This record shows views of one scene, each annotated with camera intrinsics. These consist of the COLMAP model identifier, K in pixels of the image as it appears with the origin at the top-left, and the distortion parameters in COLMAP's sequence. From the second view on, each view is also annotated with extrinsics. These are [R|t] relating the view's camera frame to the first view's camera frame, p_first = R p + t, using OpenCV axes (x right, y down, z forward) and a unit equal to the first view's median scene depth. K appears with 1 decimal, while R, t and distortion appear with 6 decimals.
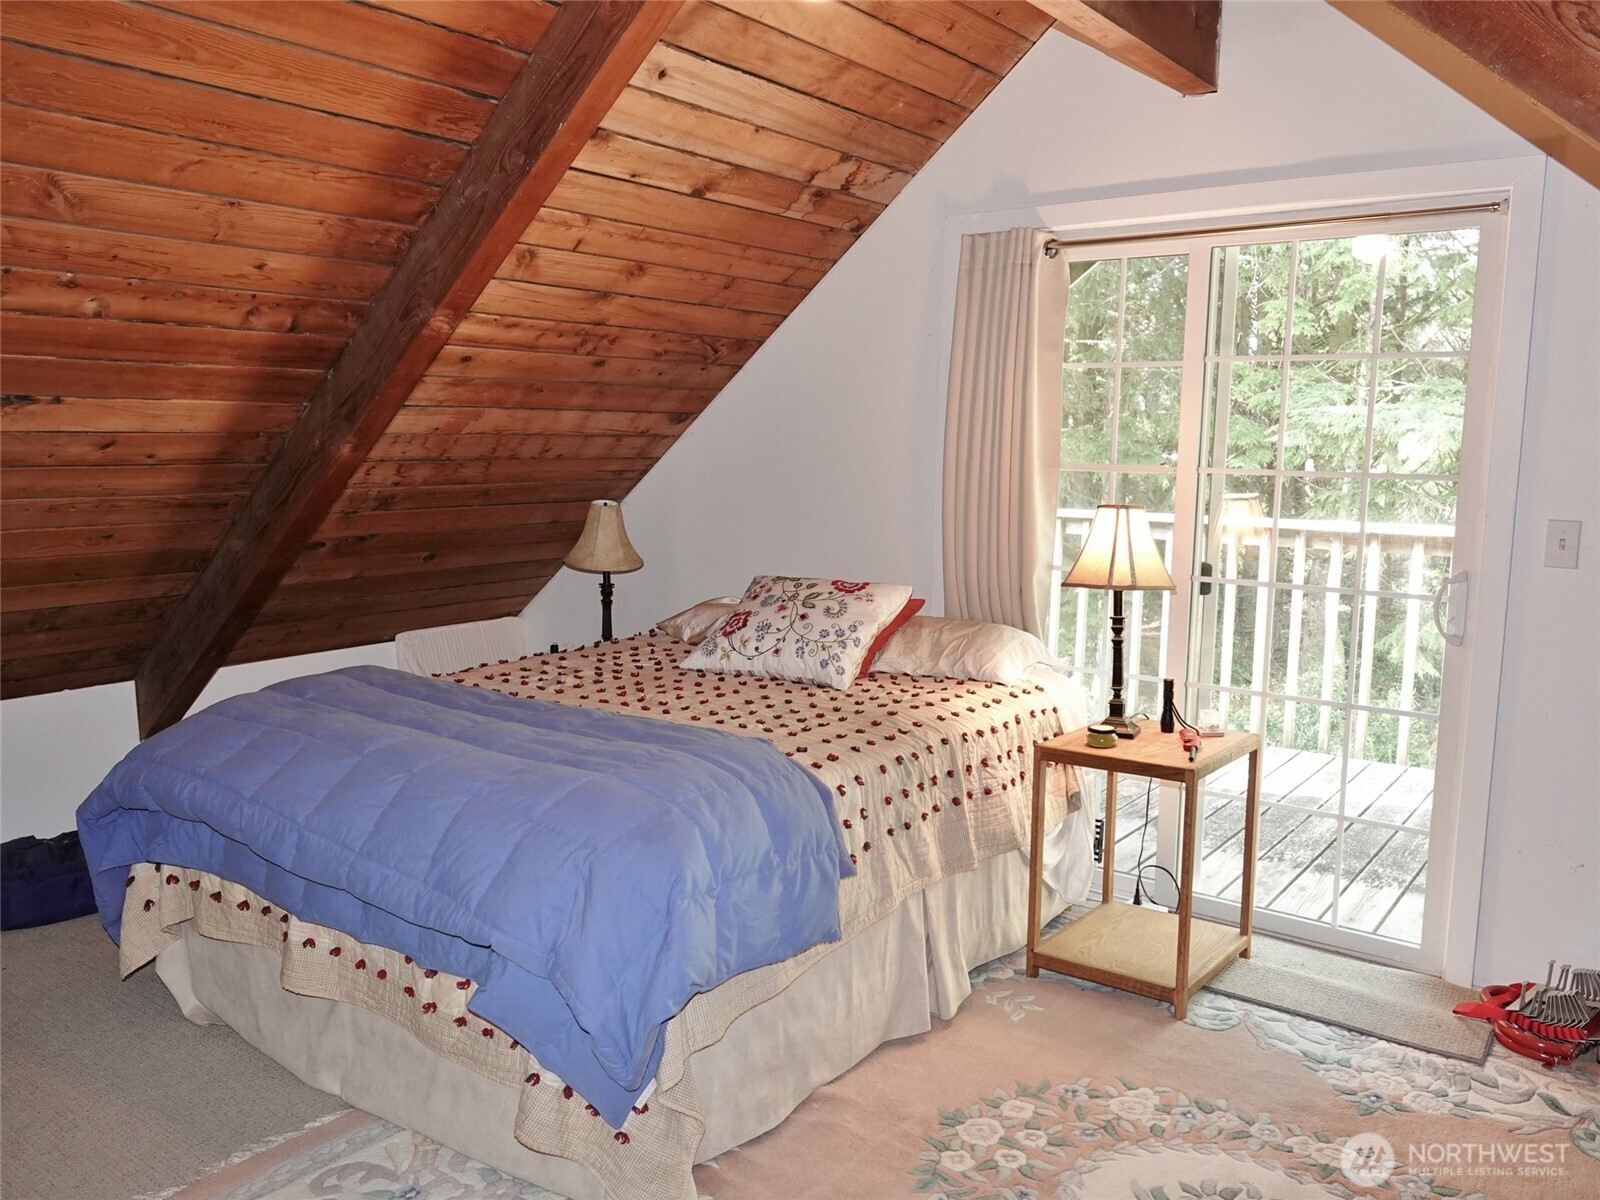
lens RADIAL K [[1259.5, 0, 799.4], [0, 1259.5, 612.7], [0, 0, 1]] dist [0.006658, -0.001164]
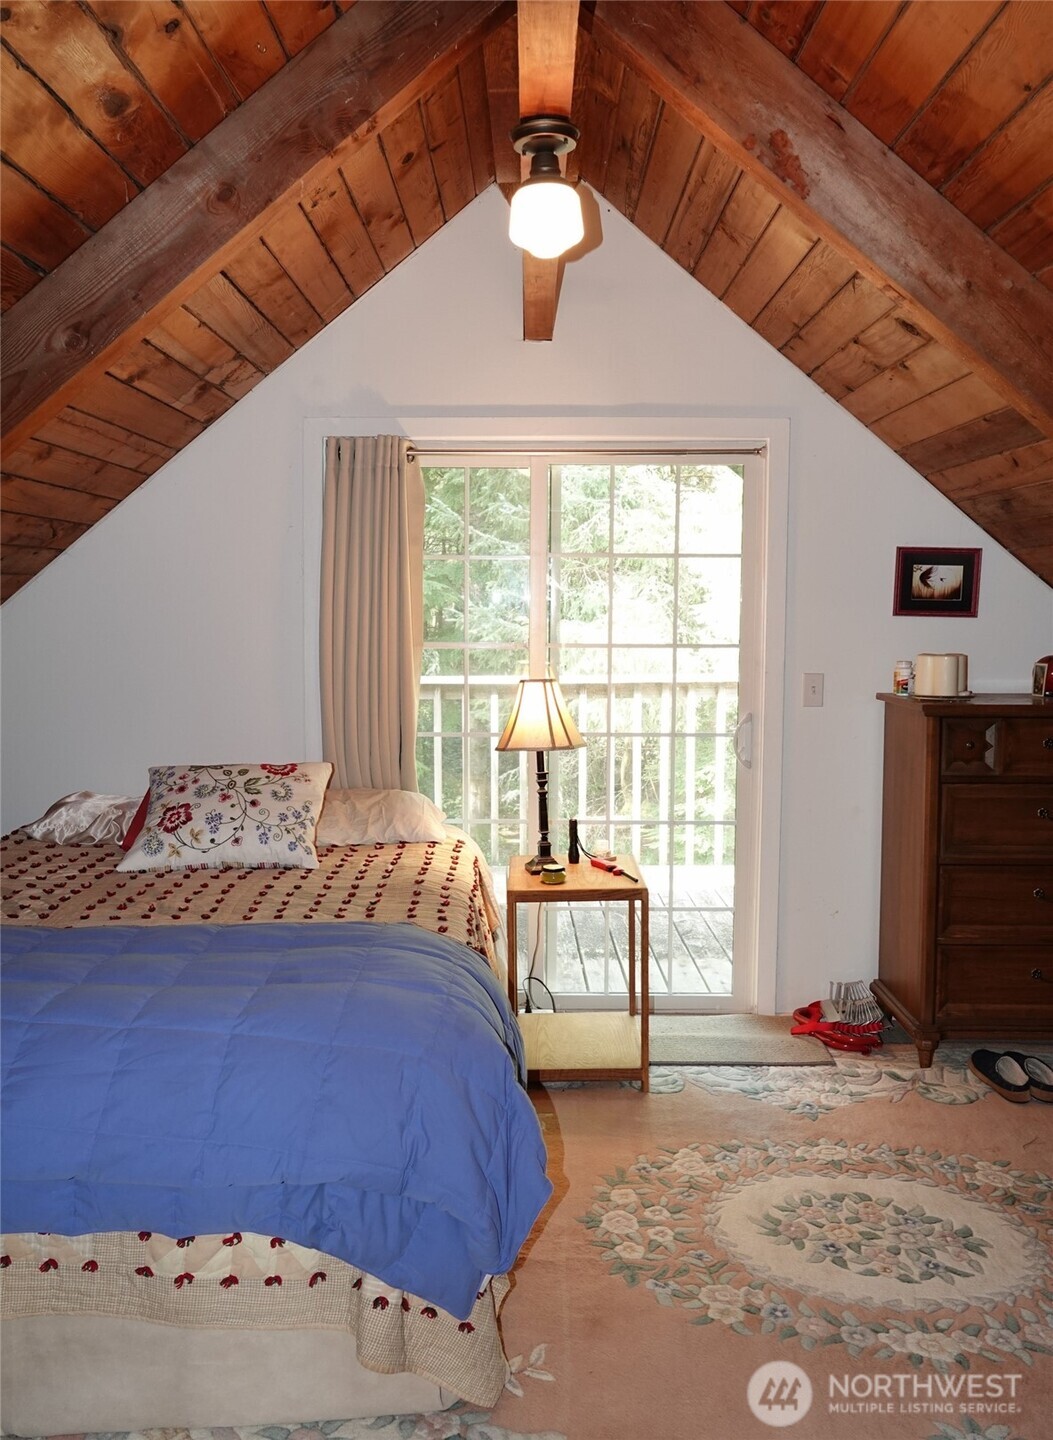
lens RADIAL K [[1182.9, 0, 517.2], [0, 1182.9, 711.5], [0, 0, 1]] dist [-0.013744, -0.007704]
pose [[0.805959, -0.073273, 0.587419, -0.458225], [0.092113, 0.995746, -0.002176, -0.058814], [-0.584761, 0.055863, 0.809280, 0.116437]]
